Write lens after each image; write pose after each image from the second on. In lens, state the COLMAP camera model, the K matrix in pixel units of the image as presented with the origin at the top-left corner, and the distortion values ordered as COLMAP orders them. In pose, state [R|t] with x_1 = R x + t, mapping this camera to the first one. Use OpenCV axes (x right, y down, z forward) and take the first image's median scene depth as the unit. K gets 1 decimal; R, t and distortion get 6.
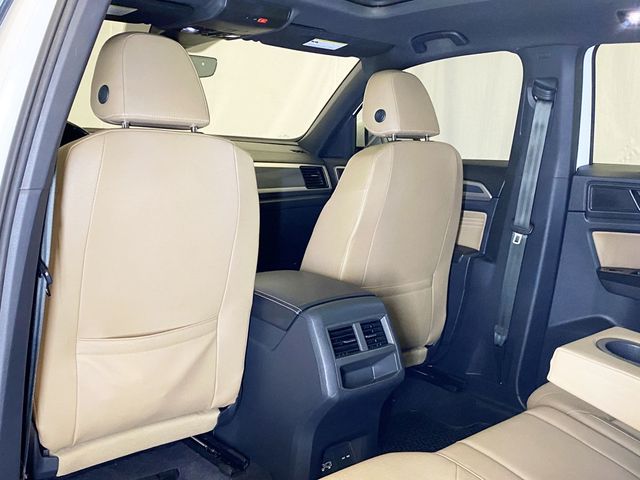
lens RADIAL K [[667.0, 0, 320.0], [0, 667.0, 240.0], [0, 0, 1]] dist [0.162249, -0.419424]
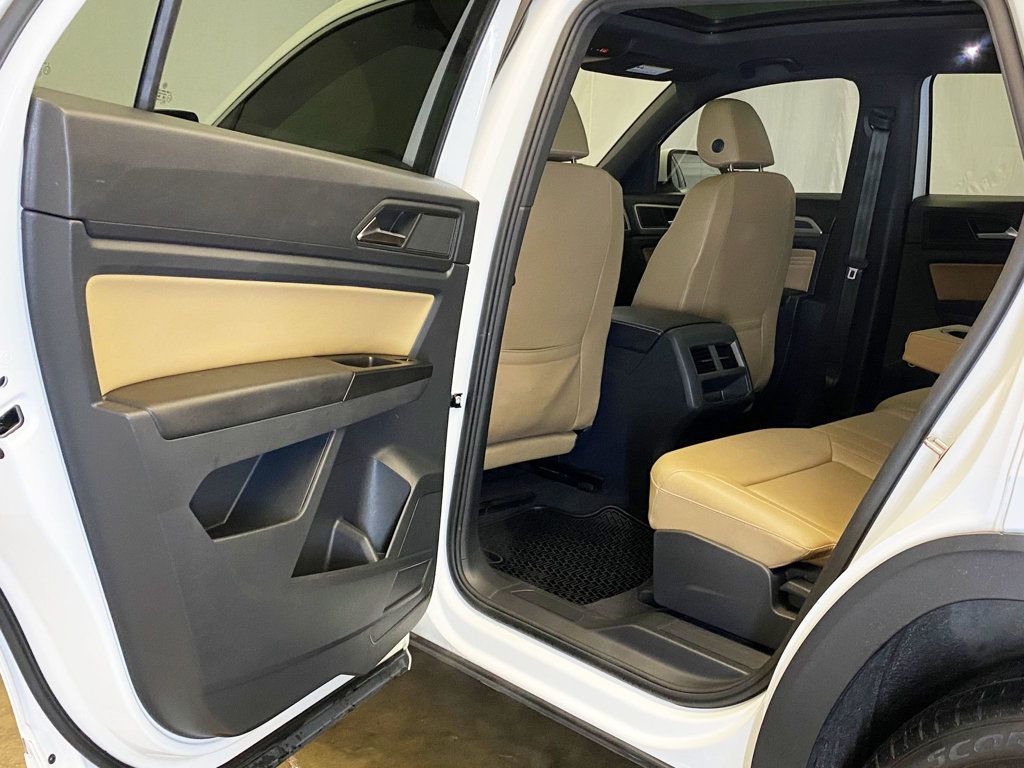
lens RADIAL K [[1095.0, 0, 512.0], [0, 1095.0, 384.0], [0, 0, 1]] dist [0.167144, -0.510877]
pose [[0.999044, -0.014403, 0.041275, -0.272104], [0.013095, 0.999409, 0.031780, 0.103599], [-0.041709, -0.031209, 0.998642, -0.589703]]
